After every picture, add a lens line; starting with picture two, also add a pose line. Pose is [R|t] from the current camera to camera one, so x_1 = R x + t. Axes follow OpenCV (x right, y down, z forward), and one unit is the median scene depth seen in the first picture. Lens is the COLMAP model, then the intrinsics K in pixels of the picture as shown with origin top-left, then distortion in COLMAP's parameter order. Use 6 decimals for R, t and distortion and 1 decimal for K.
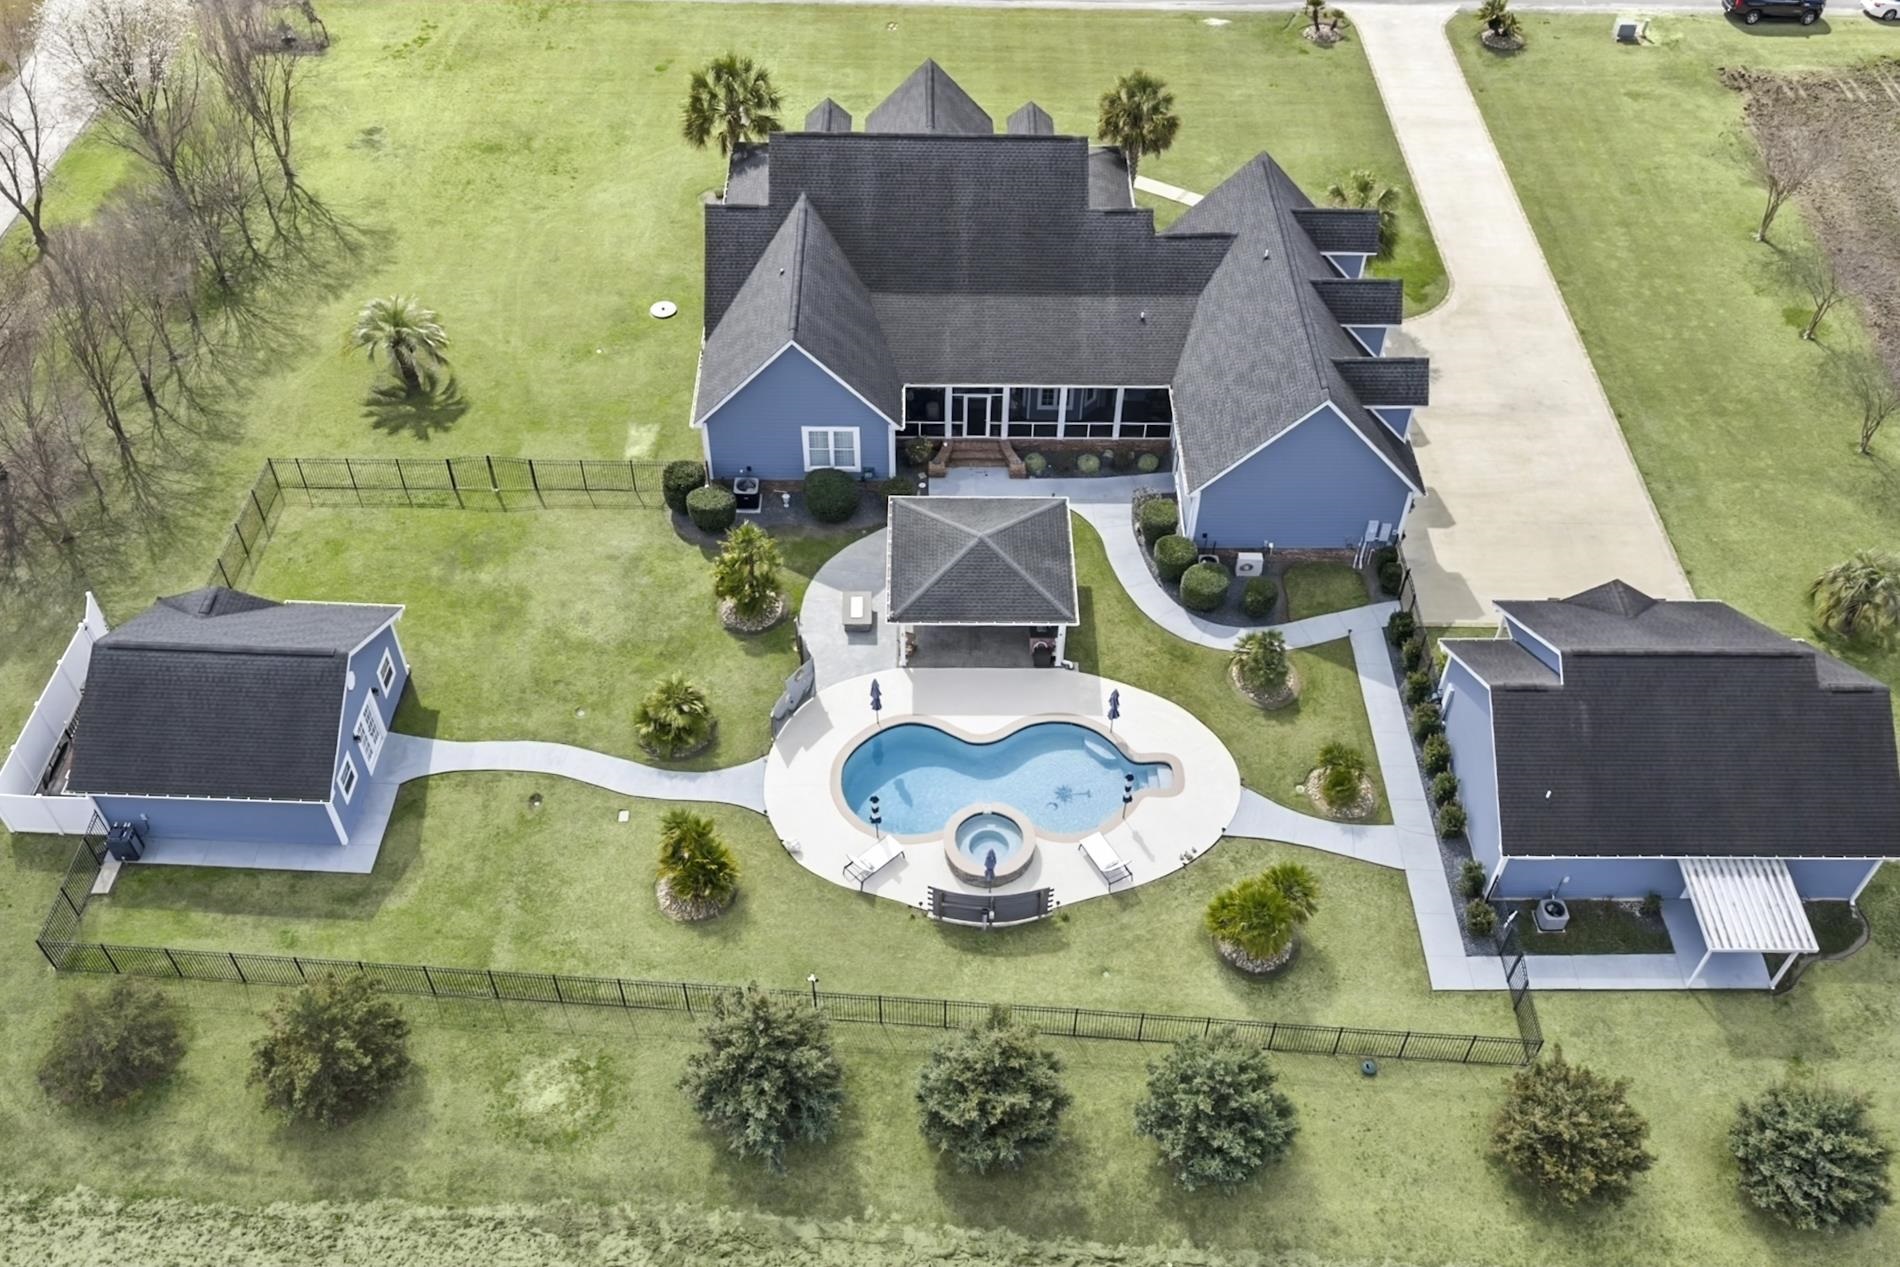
lens RADIAL K [[1633.7, 0, 942.2], [0, 1633.7, 636.1], [0, 0, 1]] dist [-0.000966, -0.002554]
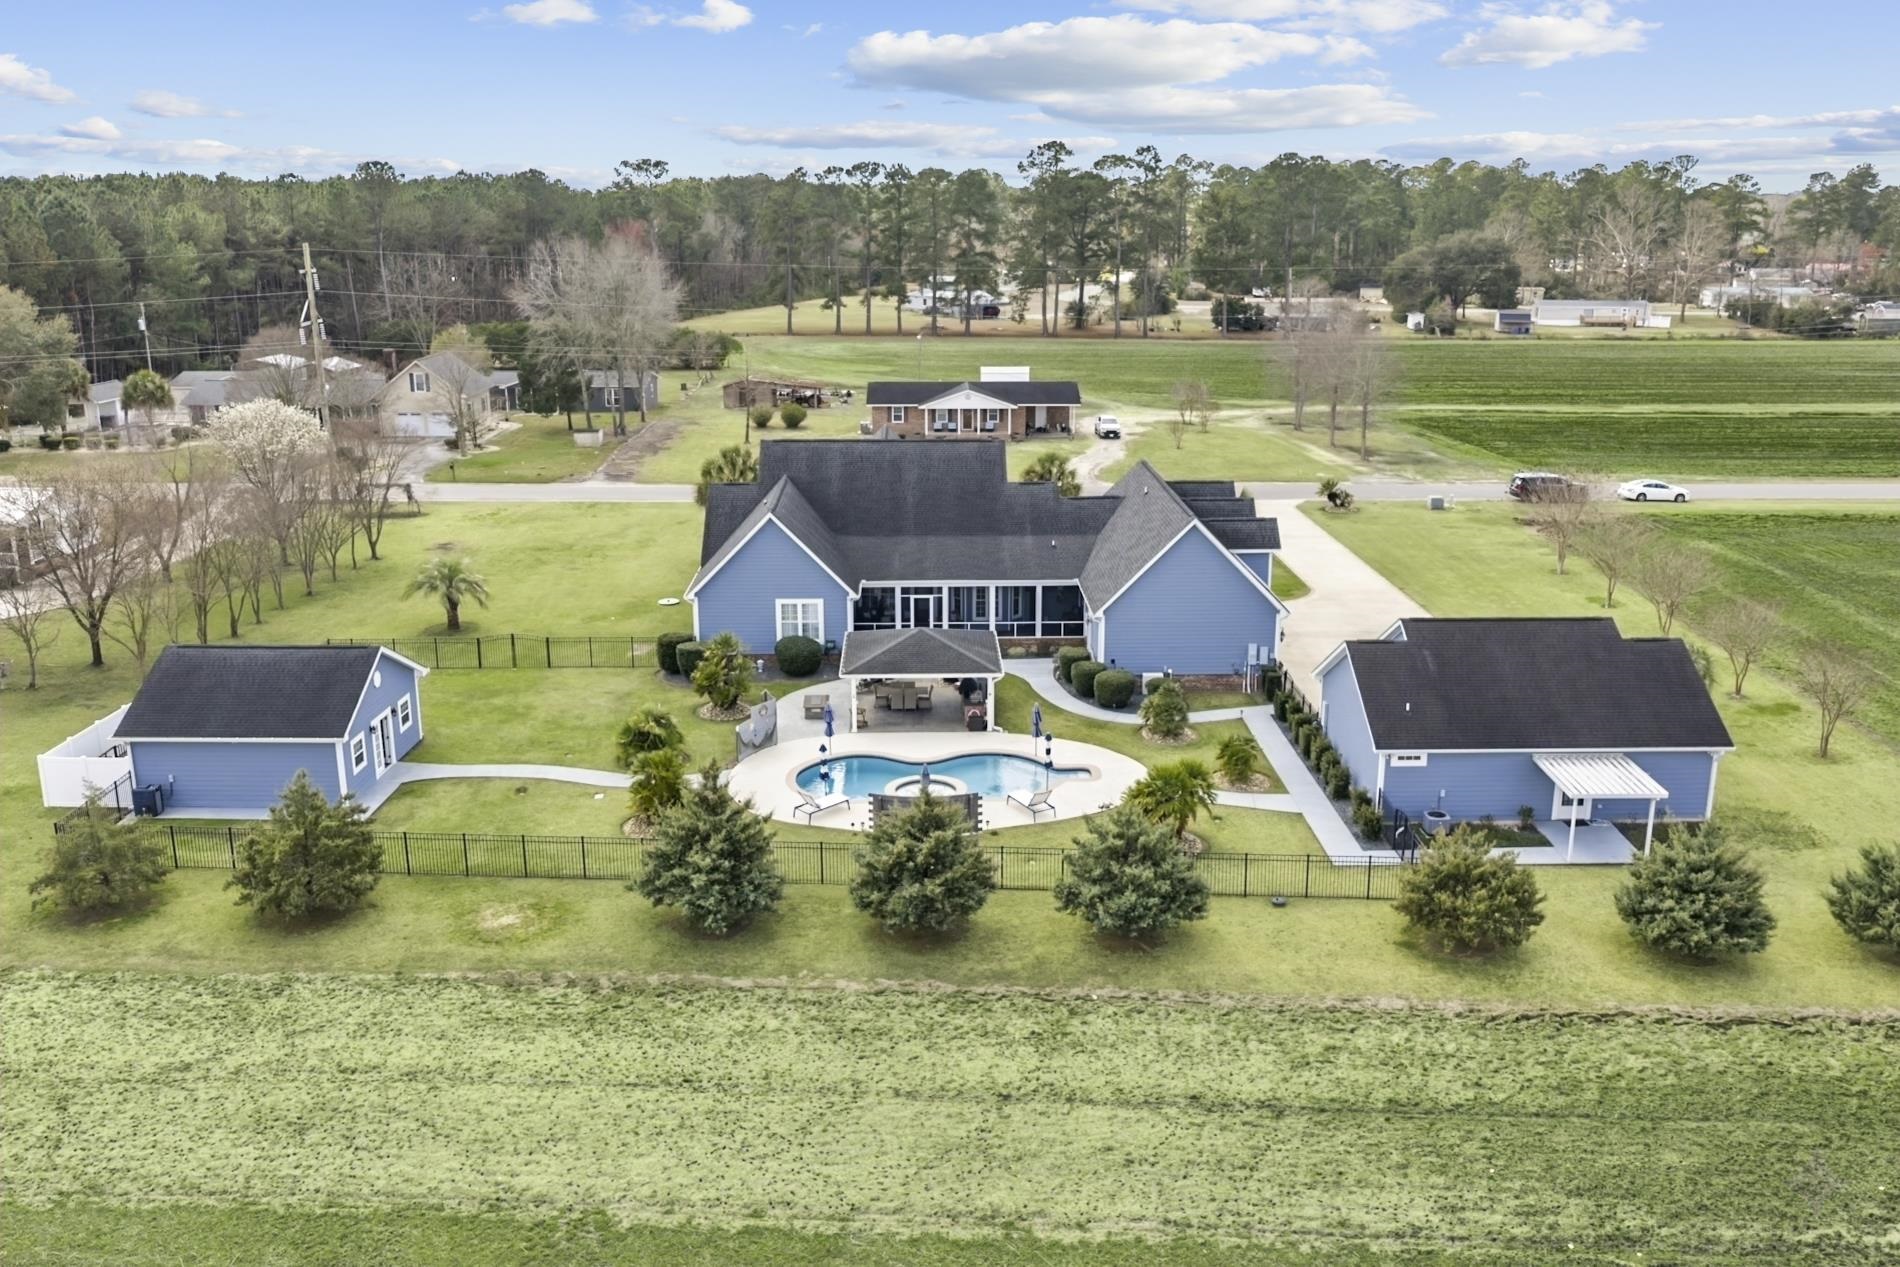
lens RADIAL K [[1551.4, 0, 950.0], [0, 1551.4, 633.5], [0, 0, 1]] dist [-0.005159, -0.005786]
pose [[0.999801, -0.015770, 0.012216, 0.030064], [0.019866, 0.842732, -0.537967, 0.534116], [-0.001811, 0.538102, 0.842878, 0.042887]]
